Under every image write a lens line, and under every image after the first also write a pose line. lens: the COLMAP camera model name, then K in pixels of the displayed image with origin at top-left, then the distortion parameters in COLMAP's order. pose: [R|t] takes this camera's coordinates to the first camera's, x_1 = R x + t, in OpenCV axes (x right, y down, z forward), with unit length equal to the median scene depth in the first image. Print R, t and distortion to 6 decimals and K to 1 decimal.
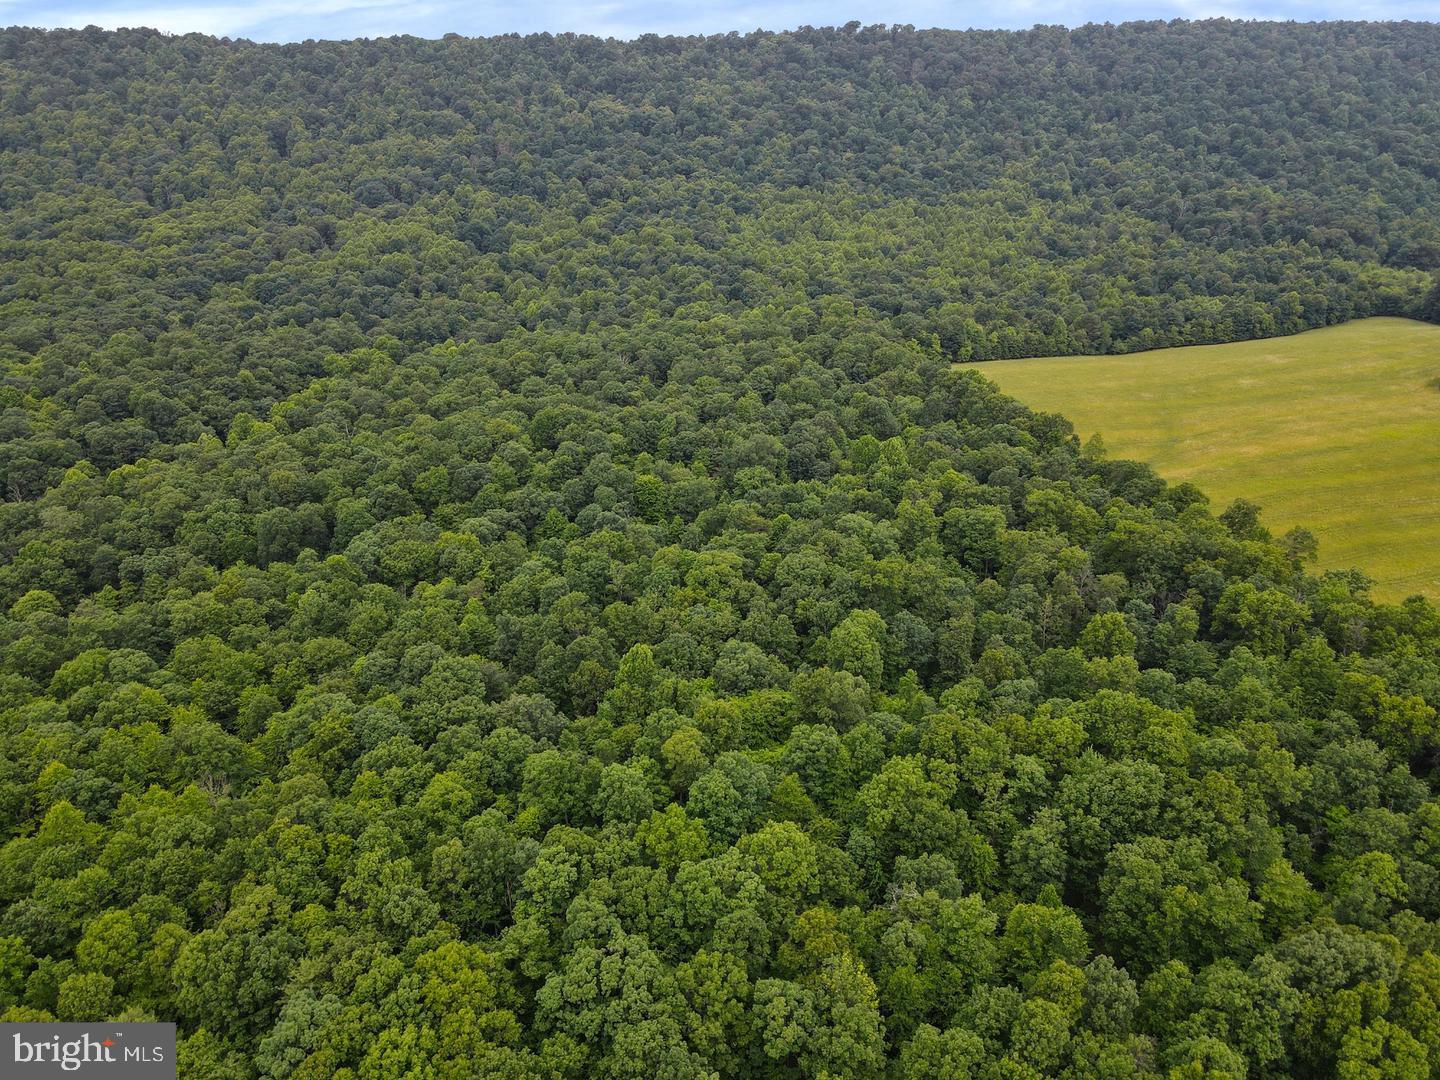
lens RADIAL K [[1046.2, 0, 716.6], [0, 1046.2, 553.2], [0, 0, 1]] dist [-0.001327, 0.032855]
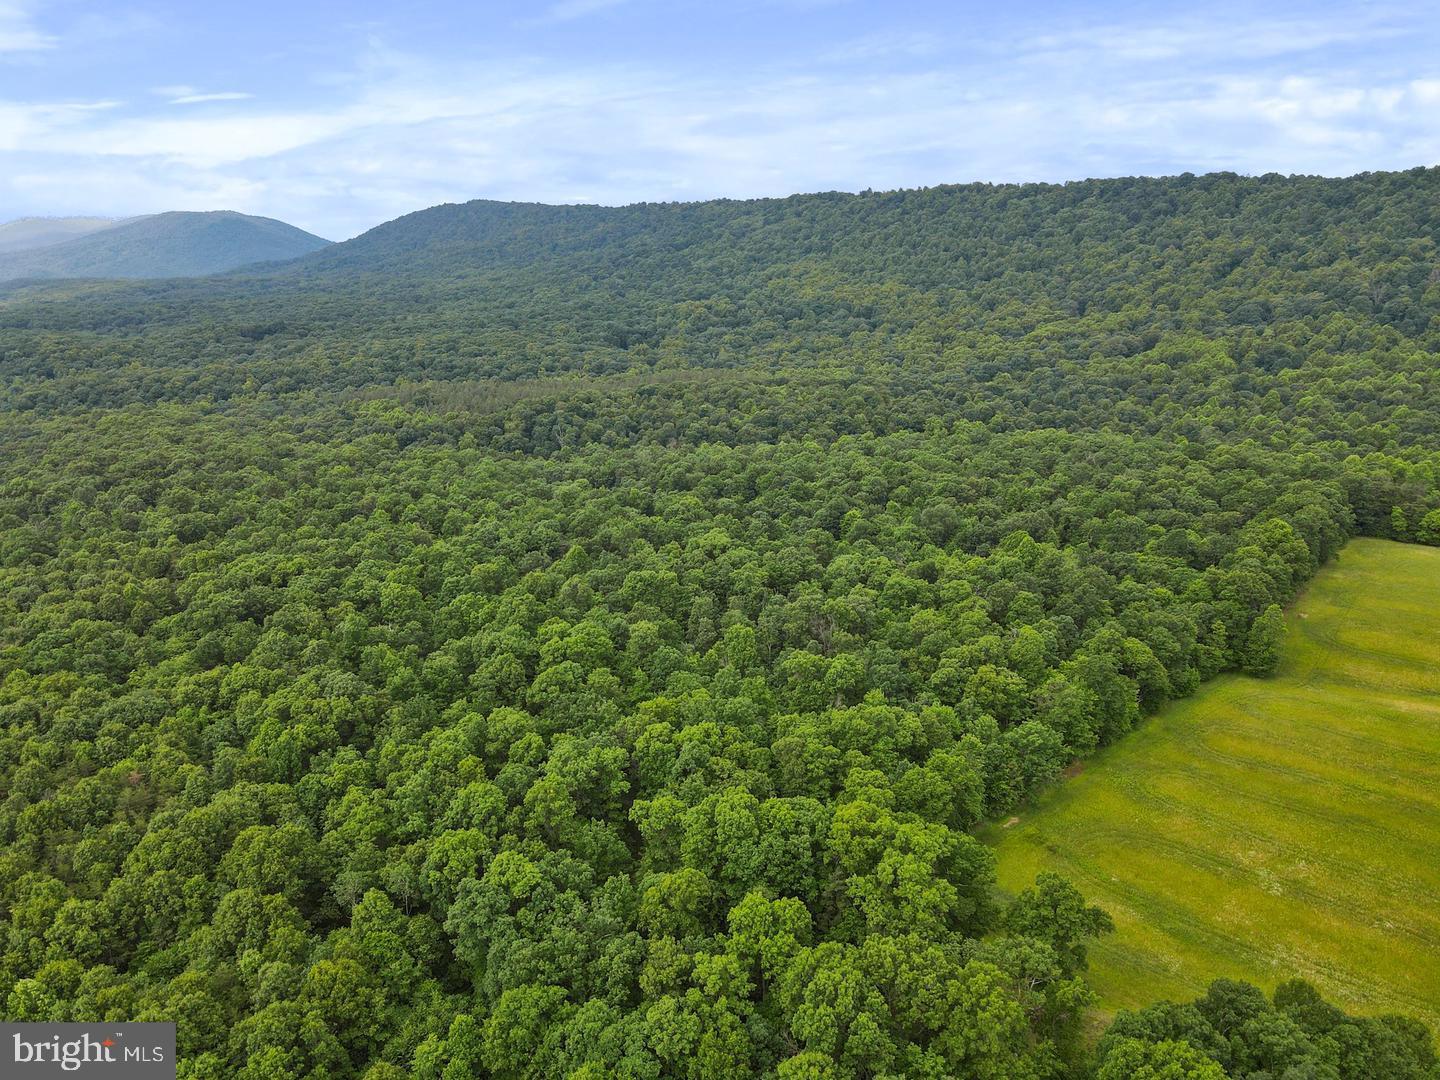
lens RADIAL K [[1046.2, 0, 716.6], [0, 1046.2, 553.2], [0, 0, 1]] dist [-0.001327, 0.032855]
pose [[0.448558, 0.254631, -0.856714, 0.380204], [-0.349878, 0.932083, 0.093843, -0.034770], [0.822424, 0.257651, 0.507183, 0.095339]]
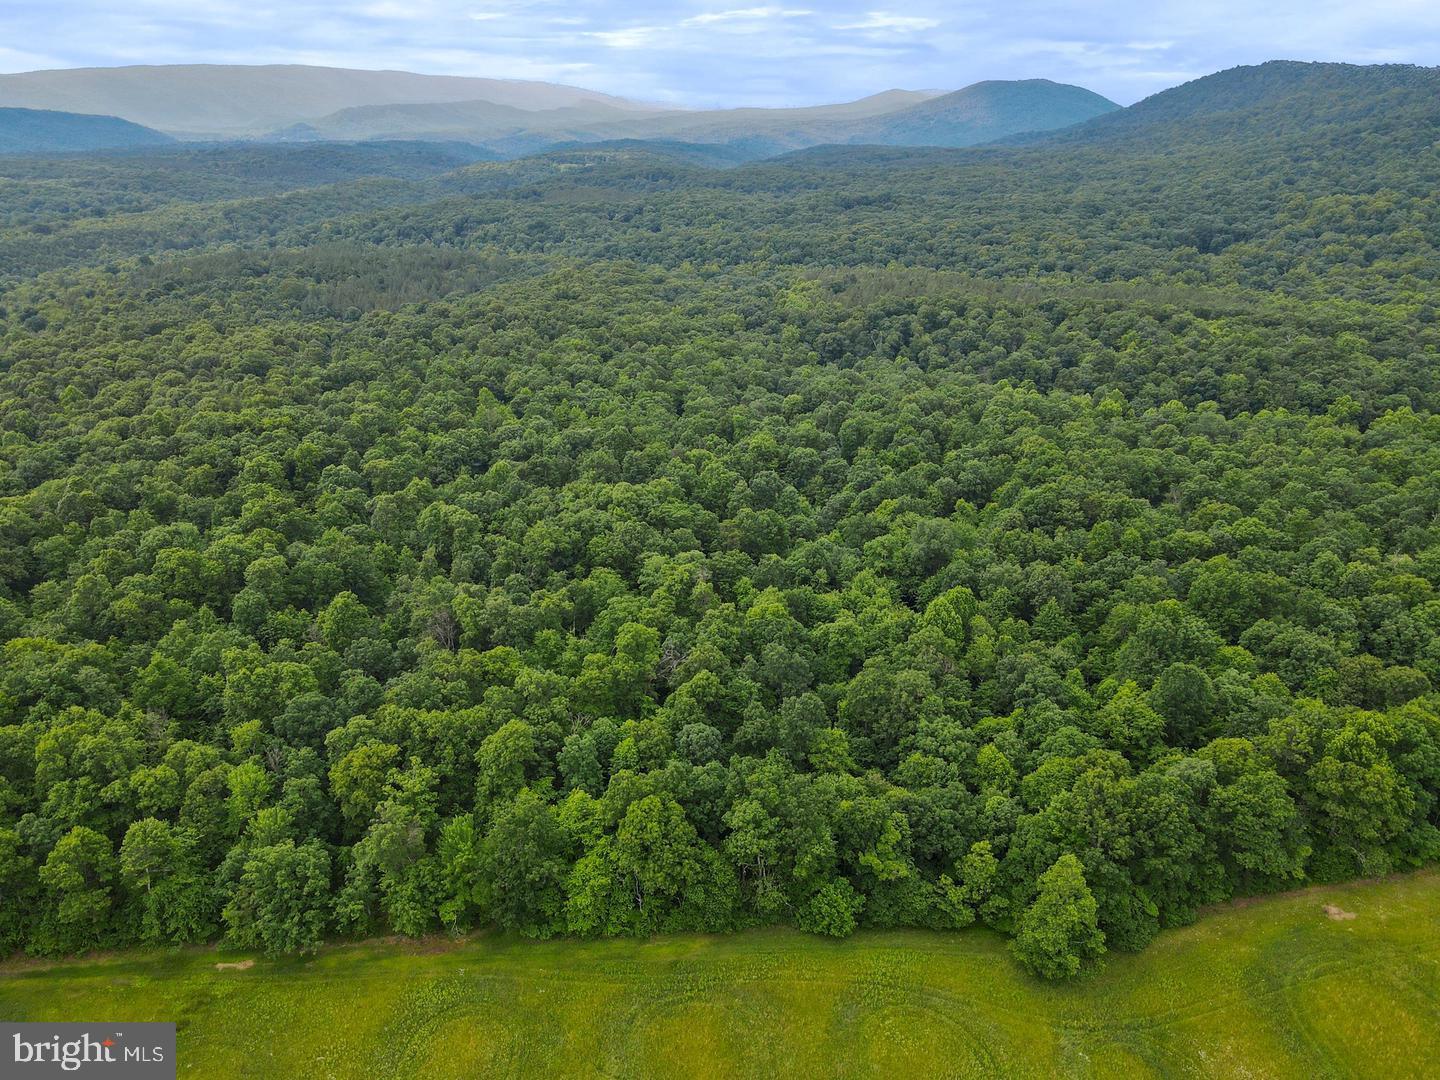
lens RADIAL K [[1084.8, 0, 719.1], [0, 1084.8, 547.8], [0, 0, 1]] dist [0.000203, 0.034544]
pose [[-0.237143, 0.363029, -0.901095, 0.325171], [-0.394136, 0.811834, 0.430793, -0.152907], [0.887930, 0.457314, -0.049438, 0.374893]]
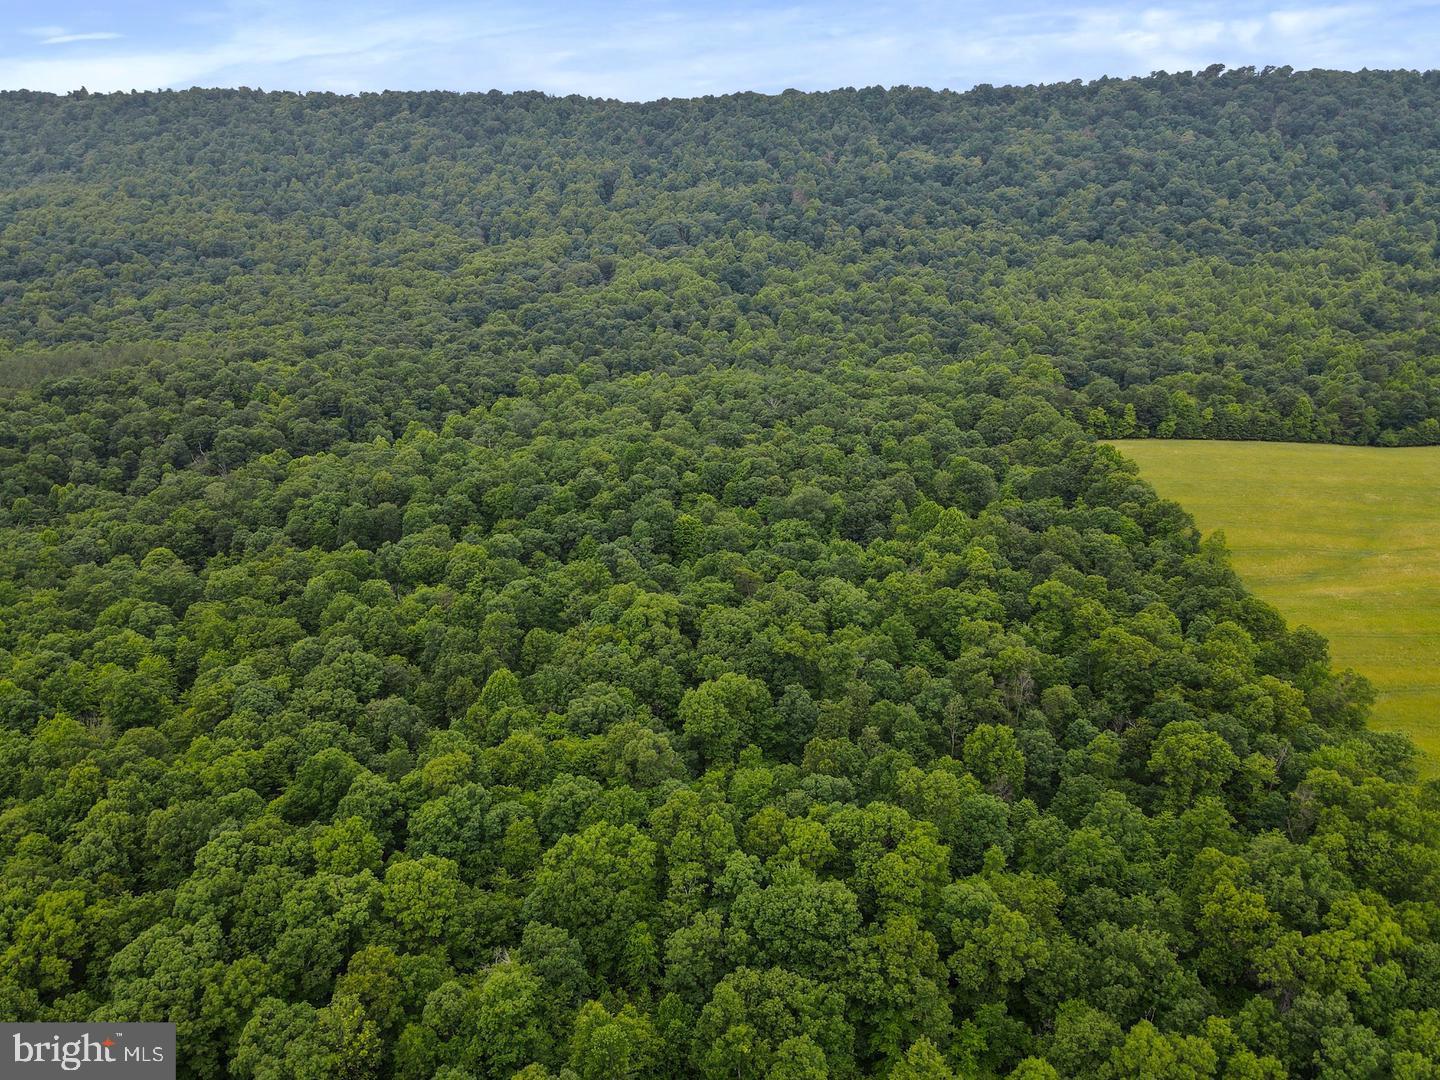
lens RADIAL K [[1046.2, 0, 716.6], [0, 1046.2, 553.2], [0, 0, 1]] dist [-0.001327, 0.032855]
pose [[0.932693, 0.129384, -0.336666, 0.121691], [-0.143579, 0.989484, -0.017498, -0.009920], [0.330861, 0.064659, 0.941462, 0.027015]]
